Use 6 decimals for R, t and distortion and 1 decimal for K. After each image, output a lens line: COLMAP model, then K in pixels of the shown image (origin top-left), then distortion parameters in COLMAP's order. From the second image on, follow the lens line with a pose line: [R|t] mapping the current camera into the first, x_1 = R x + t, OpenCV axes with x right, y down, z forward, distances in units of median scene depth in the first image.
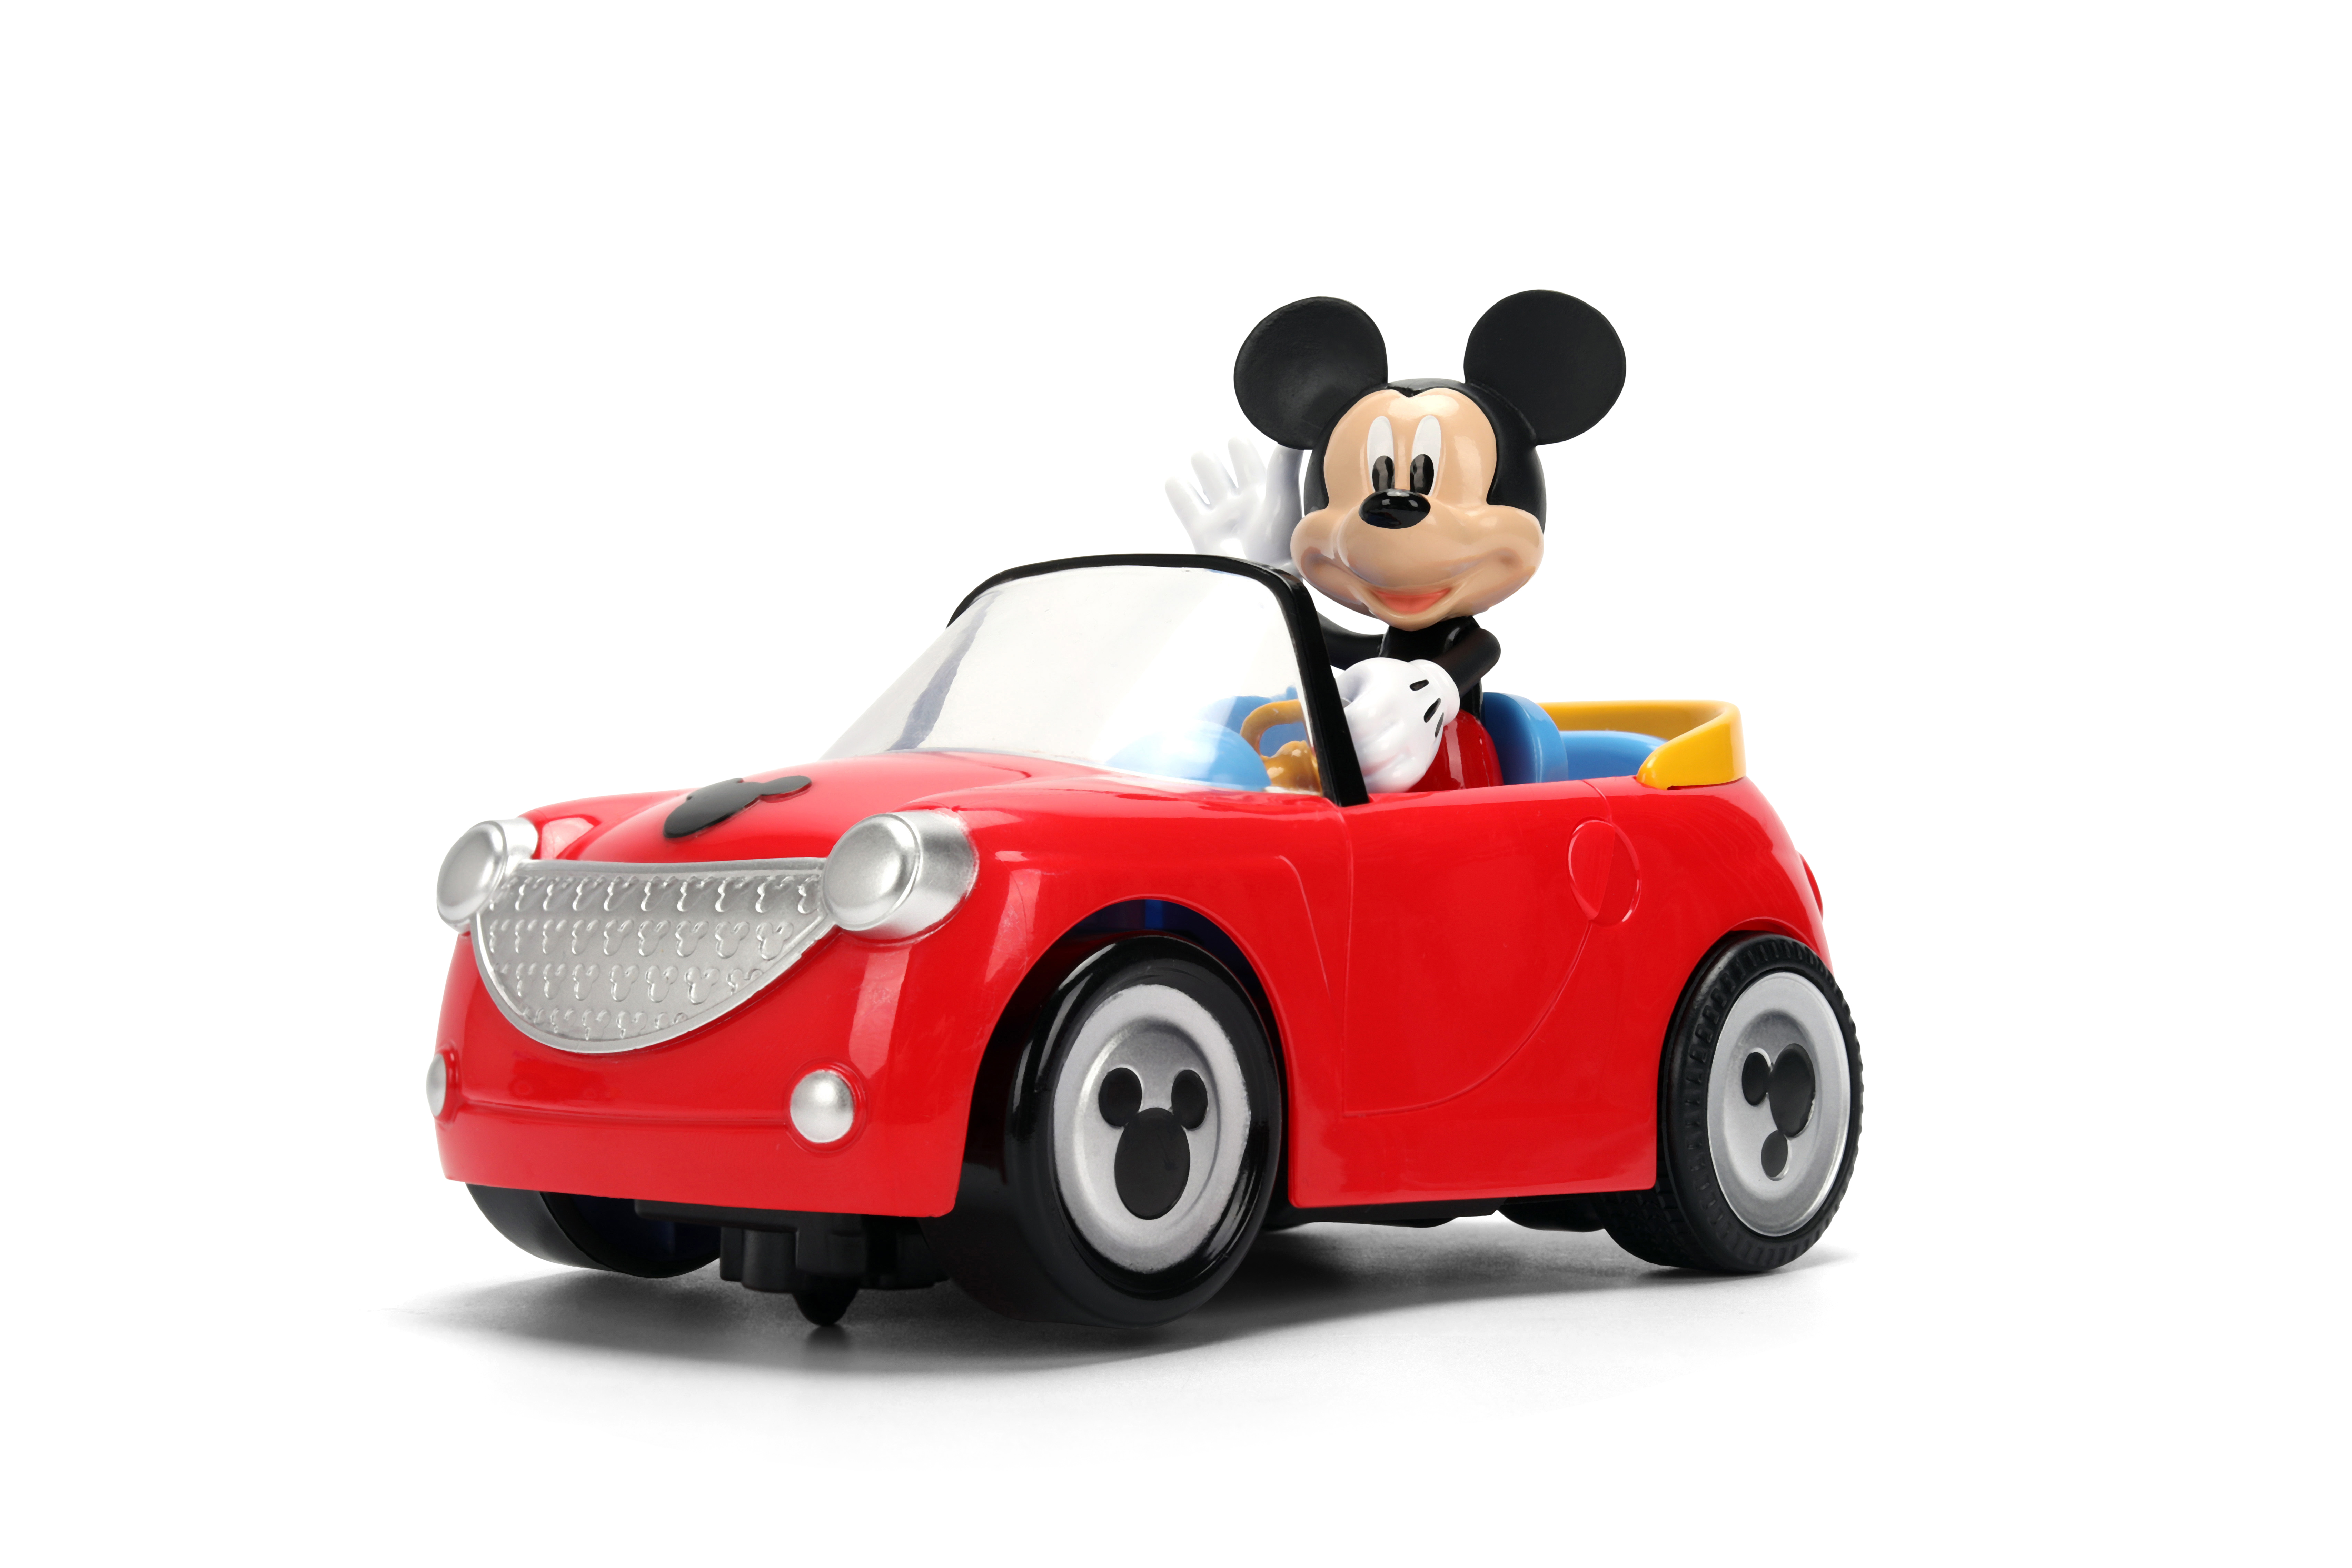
lens RADIAL K [[3562.3, 0, 1176.0], [0, 3562.3, 784.0], [0, 0, 1]] dist [-0.155040, -0.005423]
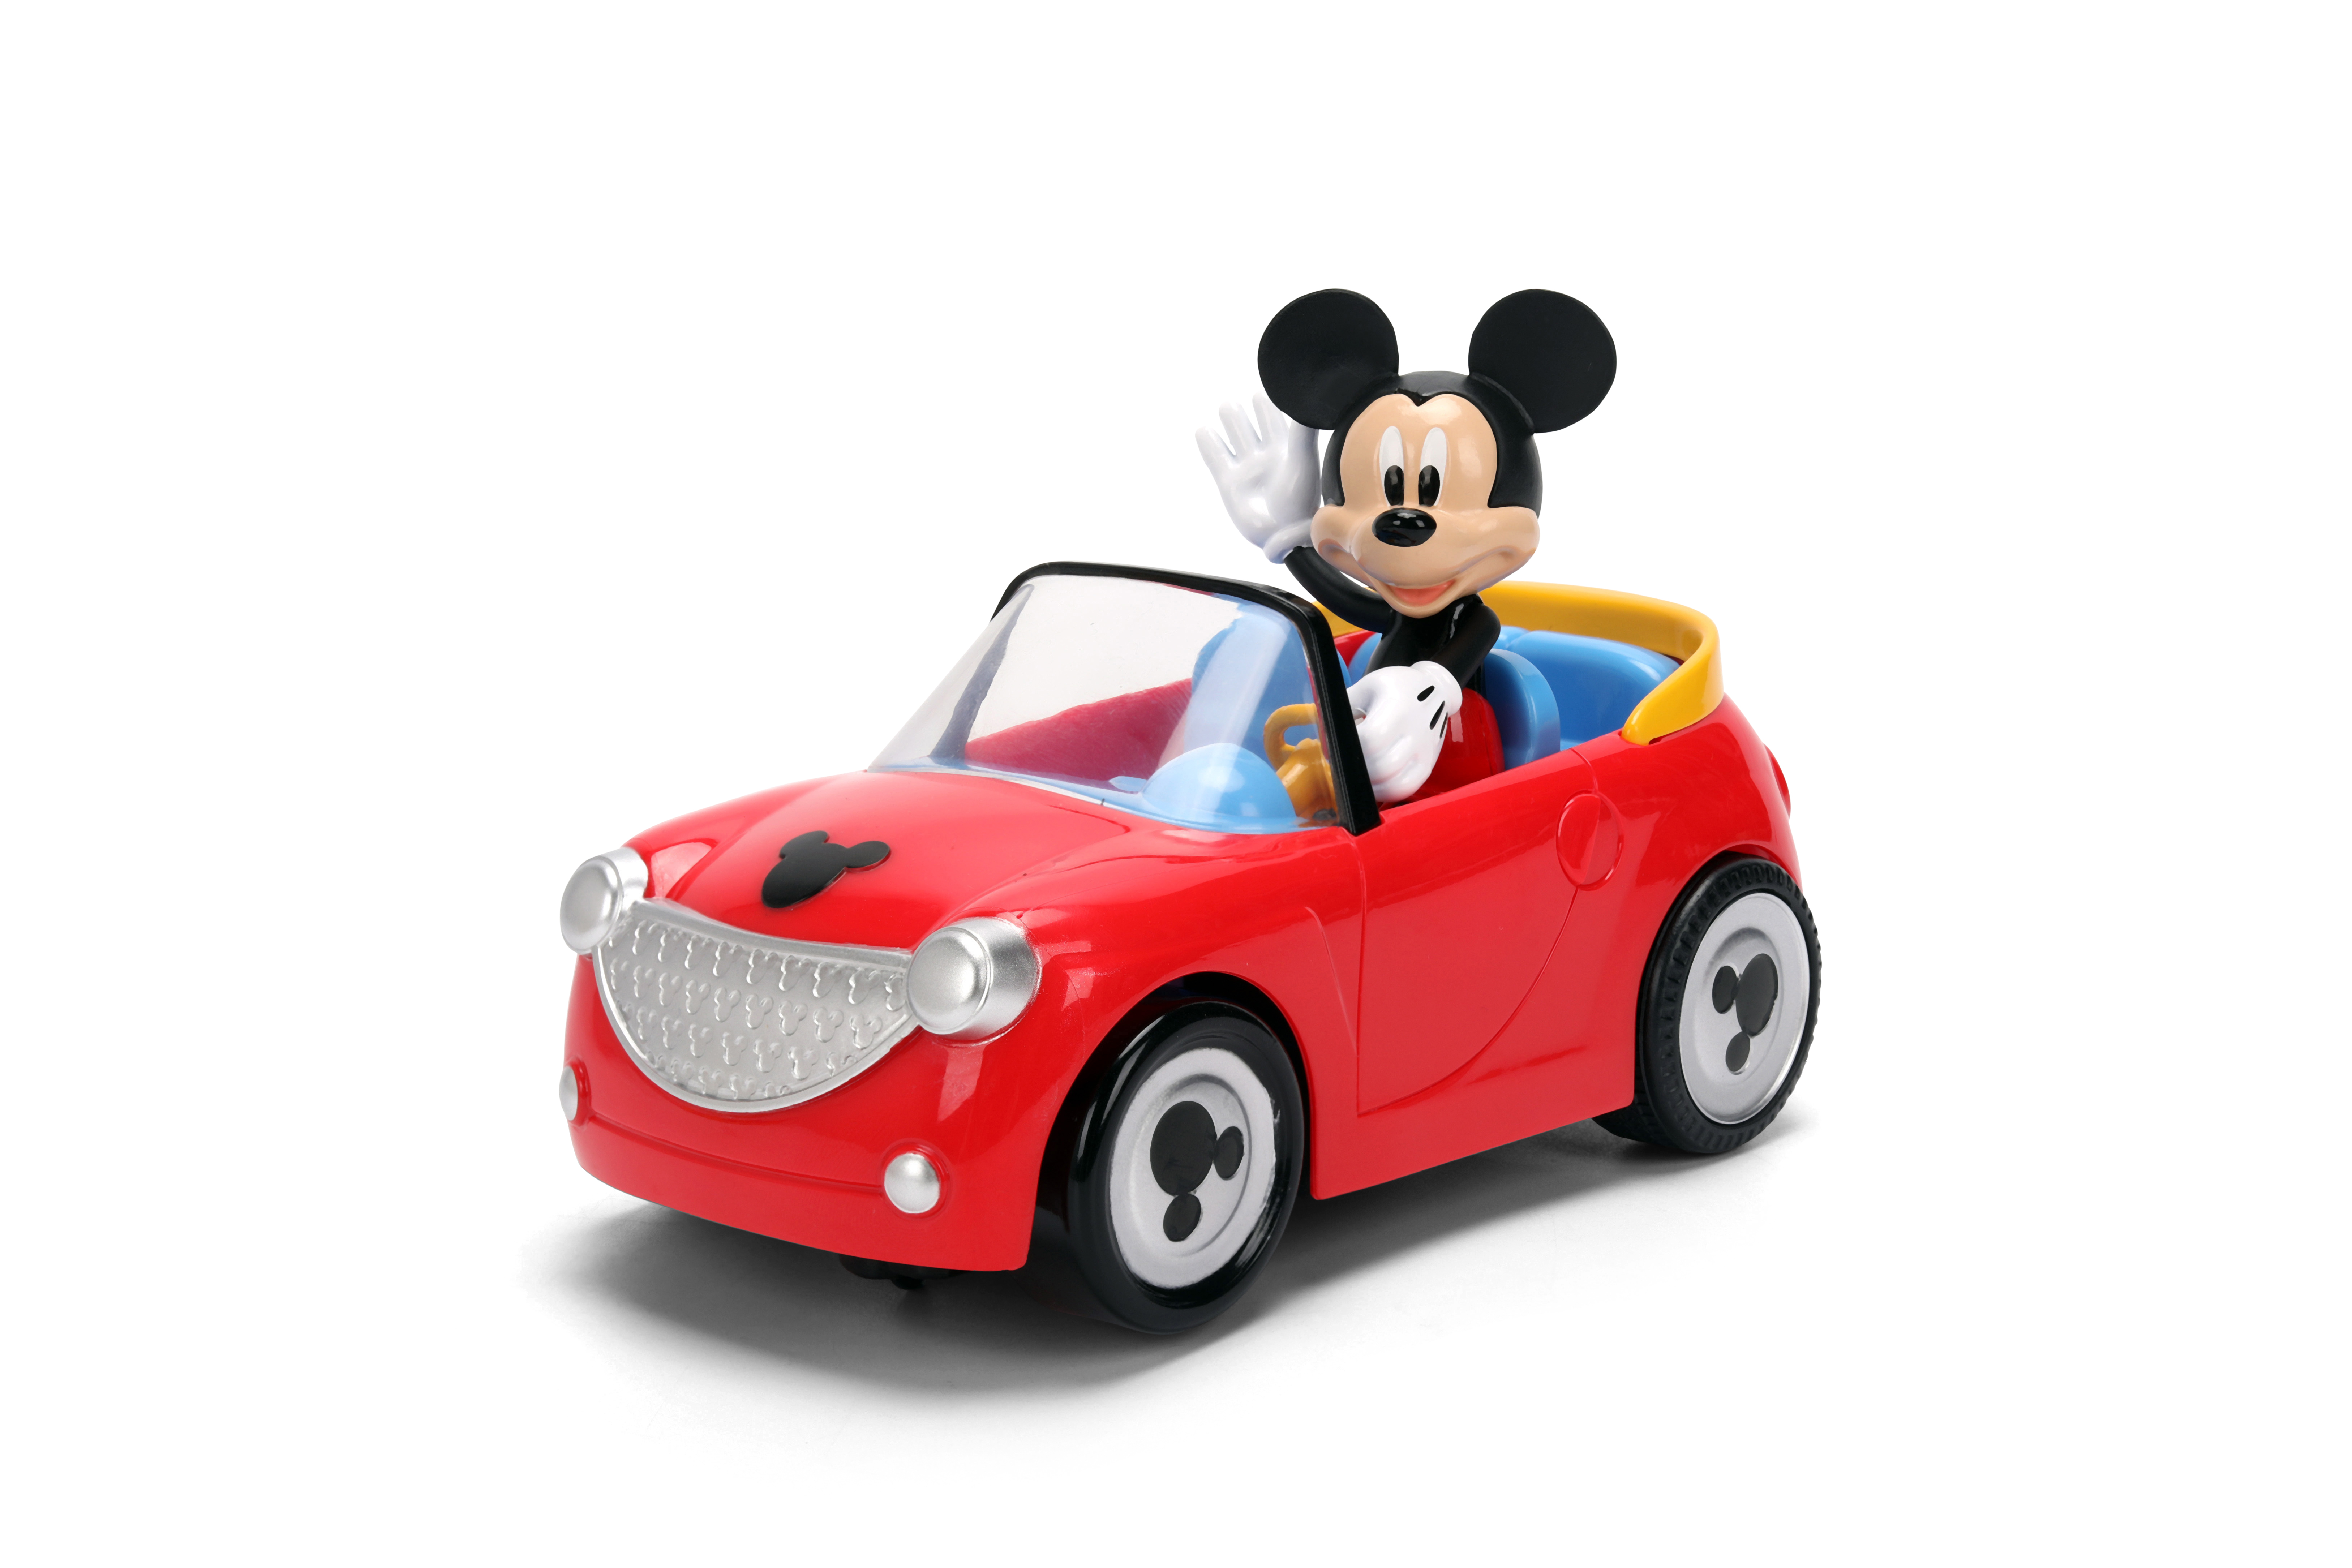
lens RADIAL K [[3562.2, 0, 1176.0], [0, 3562.2, 784.0], [0, 0, 1]] dist [-0.155040, -0.005423]
pose [[0.999925, -0.009544, -0.007705, -0.001814], [0.010809, 0.982539, 0.185742, -0.215986], [0.005798, -0.185811, 0.982568, -0.107243]]
